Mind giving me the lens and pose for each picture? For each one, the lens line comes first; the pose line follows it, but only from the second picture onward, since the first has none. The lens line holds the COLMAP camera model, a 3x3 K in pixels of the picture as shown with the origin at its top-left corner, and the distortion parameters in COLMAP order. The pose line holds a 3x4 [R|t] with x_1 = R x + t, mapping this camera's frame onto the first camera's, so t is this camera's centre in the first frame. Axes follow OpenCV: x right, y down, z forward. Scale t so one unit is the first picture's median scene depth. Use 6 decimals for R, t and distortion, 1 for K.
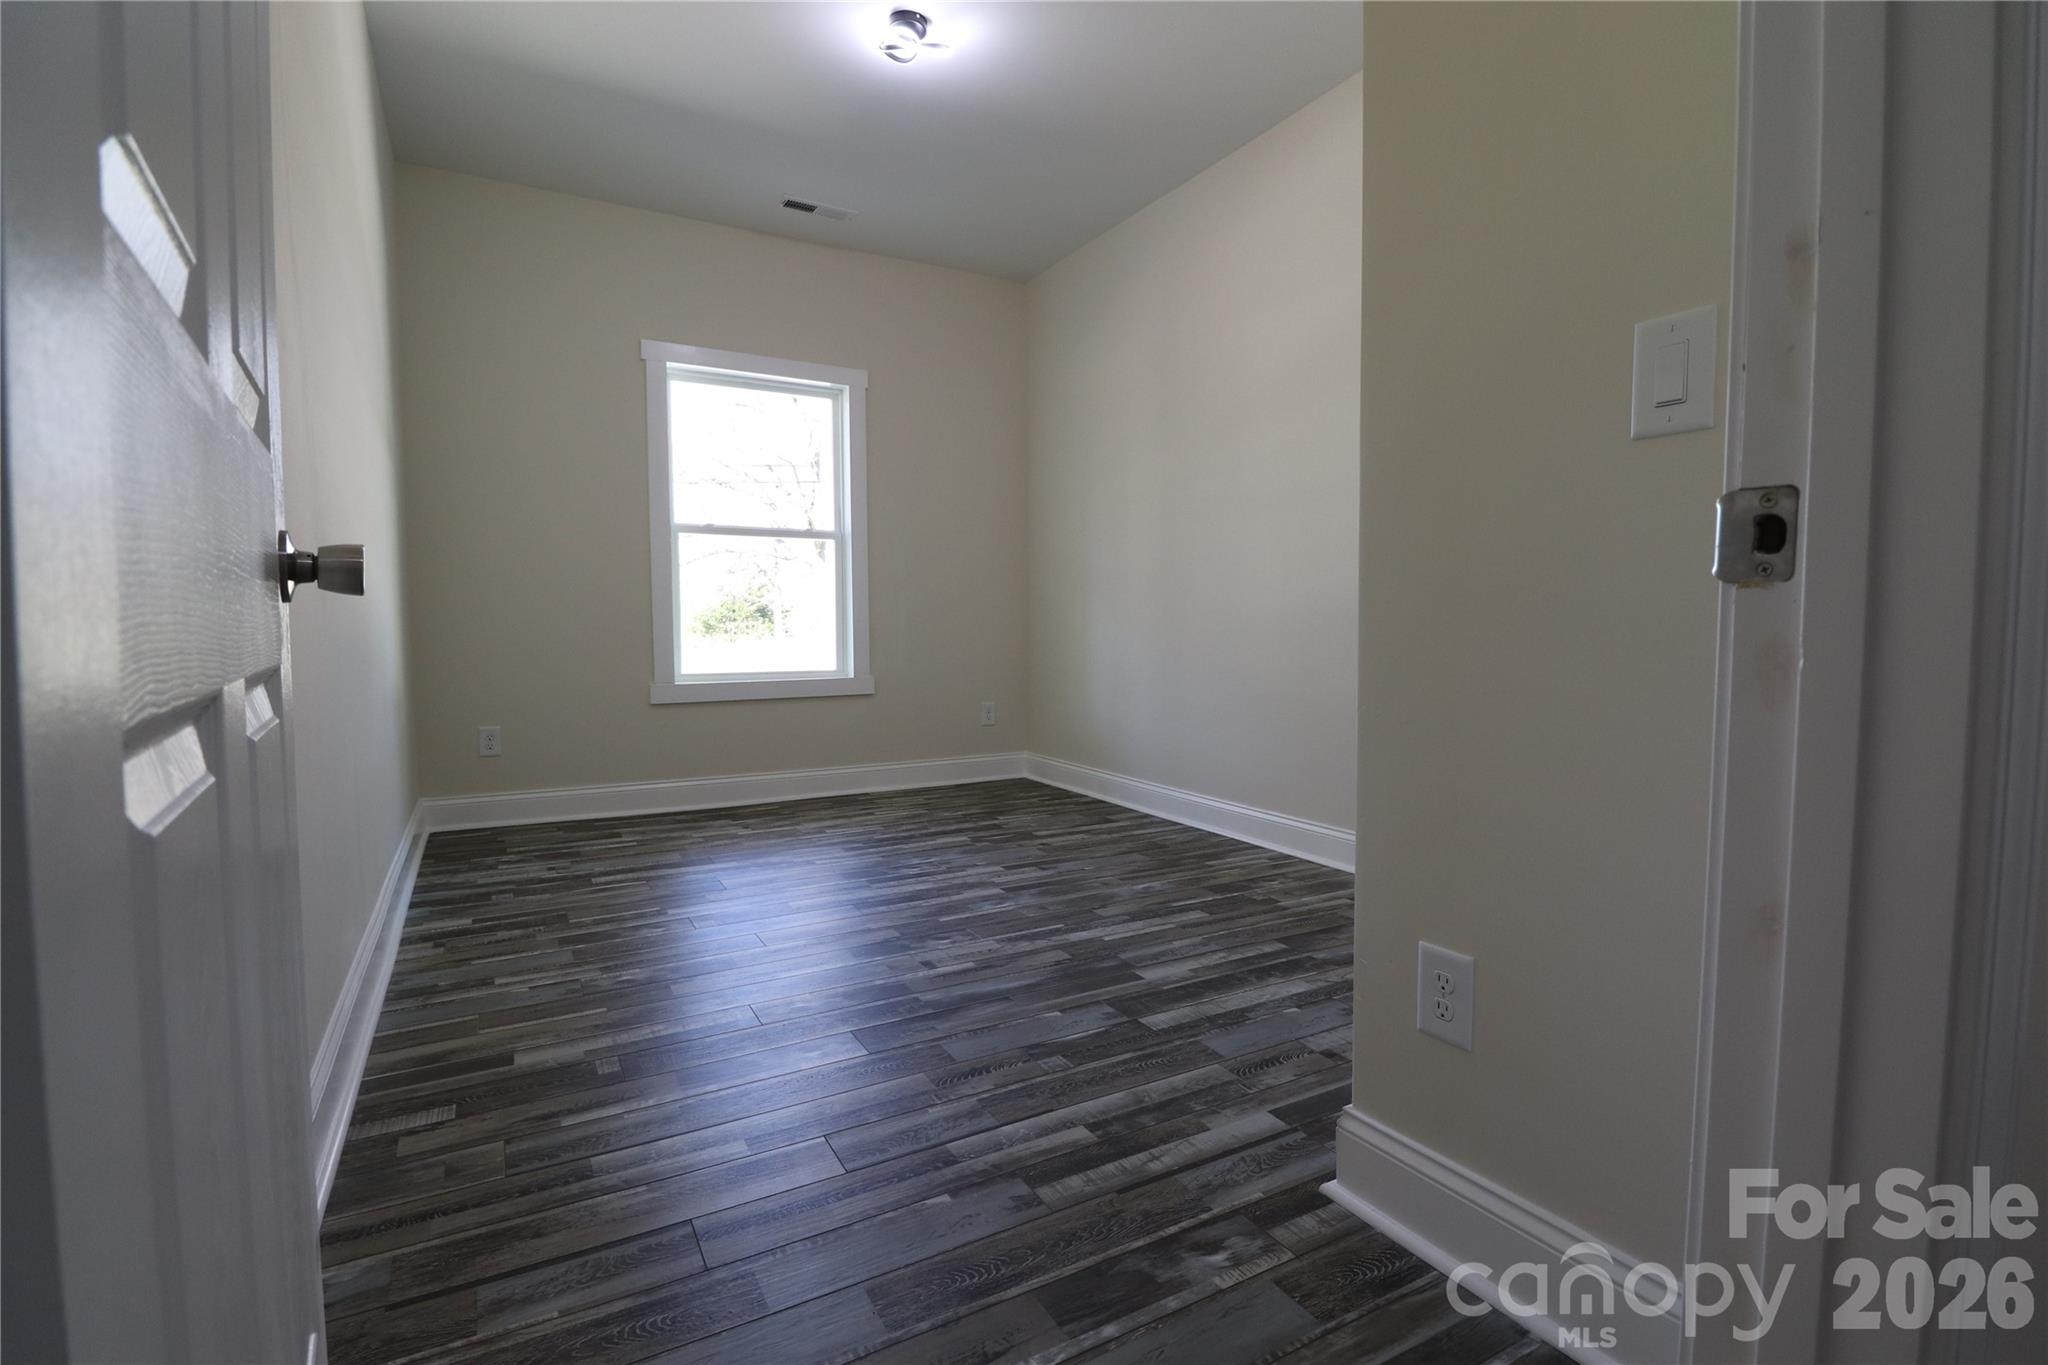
lens RADIAL K [[955.4, 0, 1028.2], [0, 955.4, 683.2], [0, 0, 1]] dist [-0.008962, -0.008131]
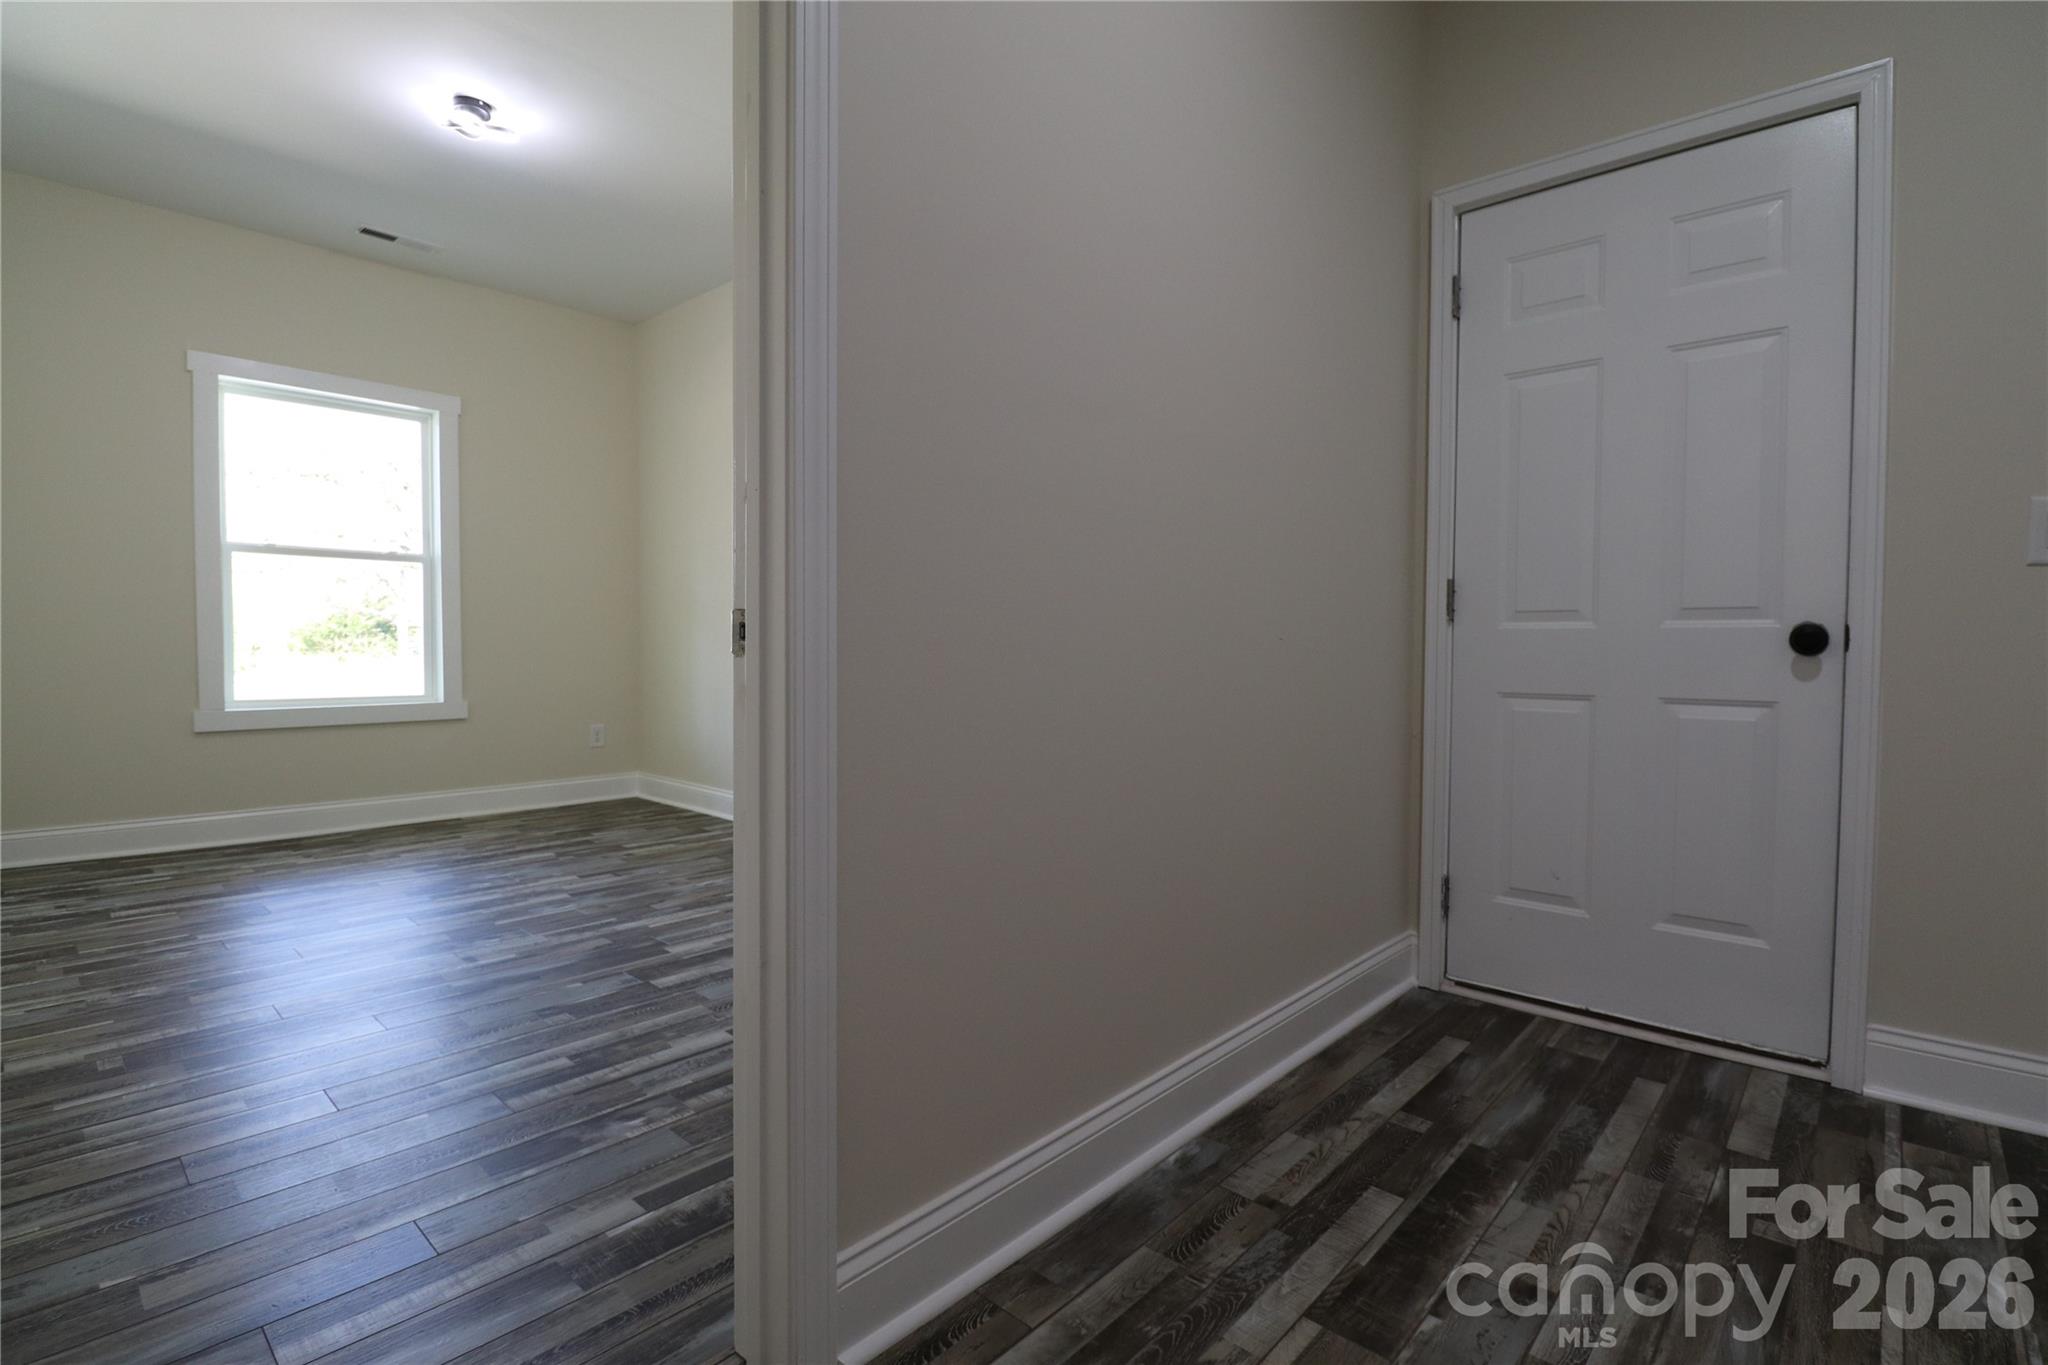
lens RADIAL K [[955.4, 0, 1029.6], [0, 955.4, 678.9], [0, 0, 1]] dist [-0.008962, -0.008131]
pose [[0.947893, -0.002464, 0.318580, 0.133531], [0.010782, 0.999645, -0.024349, 0.001079], [-0.318407, 0.026515, 0.947583, -0.222476]]
